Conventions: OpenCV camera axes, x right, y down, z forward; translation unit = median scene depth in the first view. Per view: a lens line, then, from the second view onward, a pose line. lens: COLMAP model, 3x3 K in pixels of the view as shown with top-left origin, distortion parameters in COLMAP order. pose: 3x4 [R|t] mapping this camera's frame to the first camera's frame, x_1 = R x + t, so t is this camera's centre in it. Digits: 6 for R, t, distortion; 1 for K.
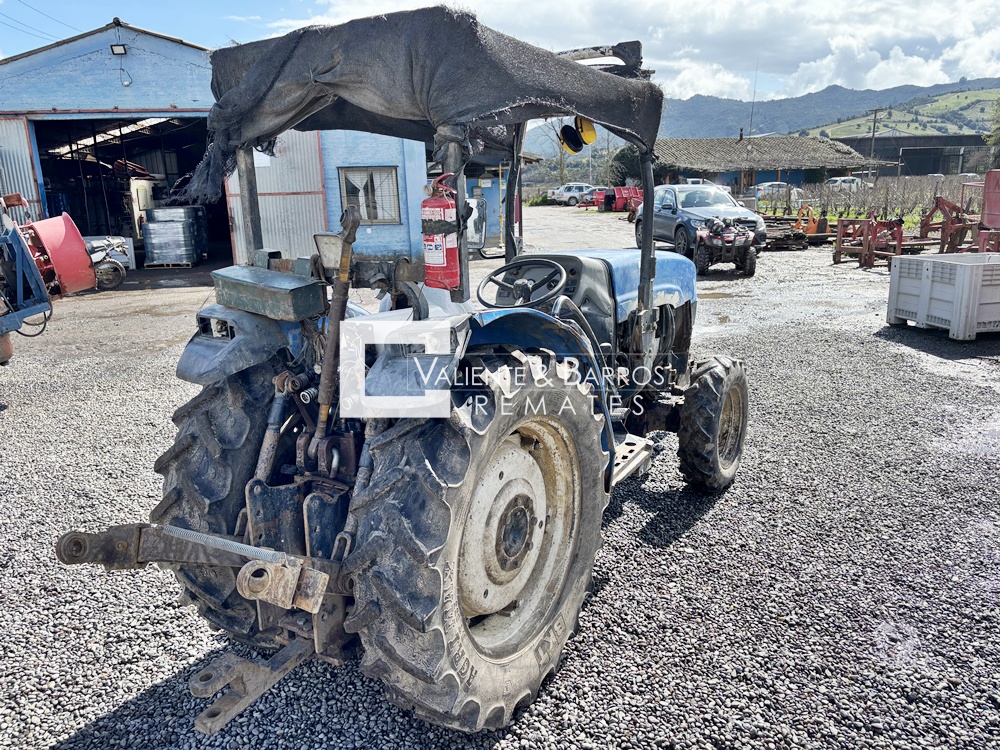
lens RADIAL K [[753.9, 0, 495.0], [0, 753.9, 368.6], [0, 0, 1]] dist [0.038523, -0.045772]
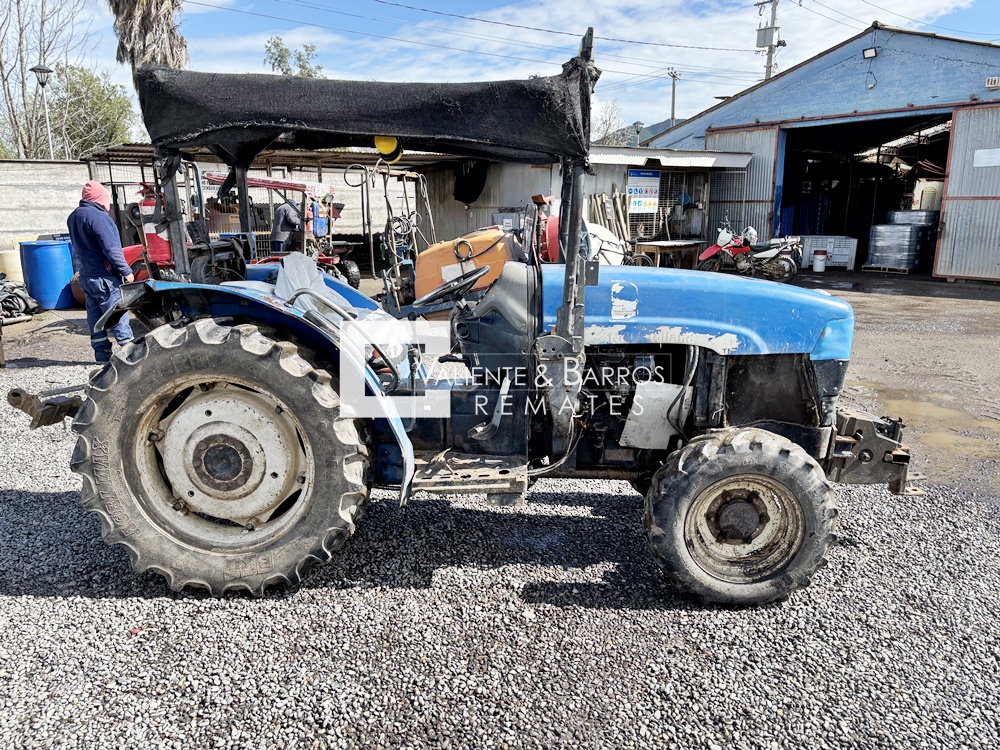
lens RADIAL K [[753.9, 0, 502.9], [0, 753.9, 368.4], [0, 0, 1]] dist [0.038523, -0.045772]
pose [[0.505609, 0.208363, -0.837224, 0.182682], [-0.208347, 0.971167, 0.115875, -0.026096], [0.837228, 0.115845, 0.534442, 0.093462]]
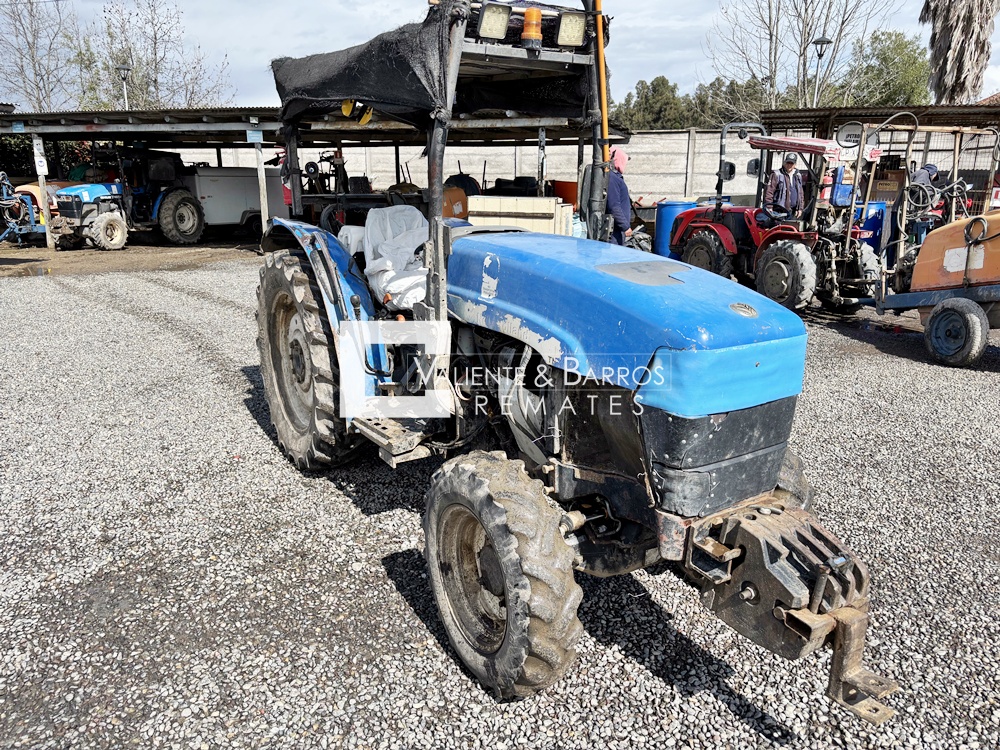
lens RADIAL K [[753.9, 0, 518.2], [0, 753.9, 372.8], [0, 0, 1]] dist [0.038523, -0.045772]
pose [[-0.431431, 0.257073, -0.864743, 0.179627], [-0.200951, 0.907073, 0.369914, -0.060676], [0.879481, 0.333363, -0.339680, 0.245530]]
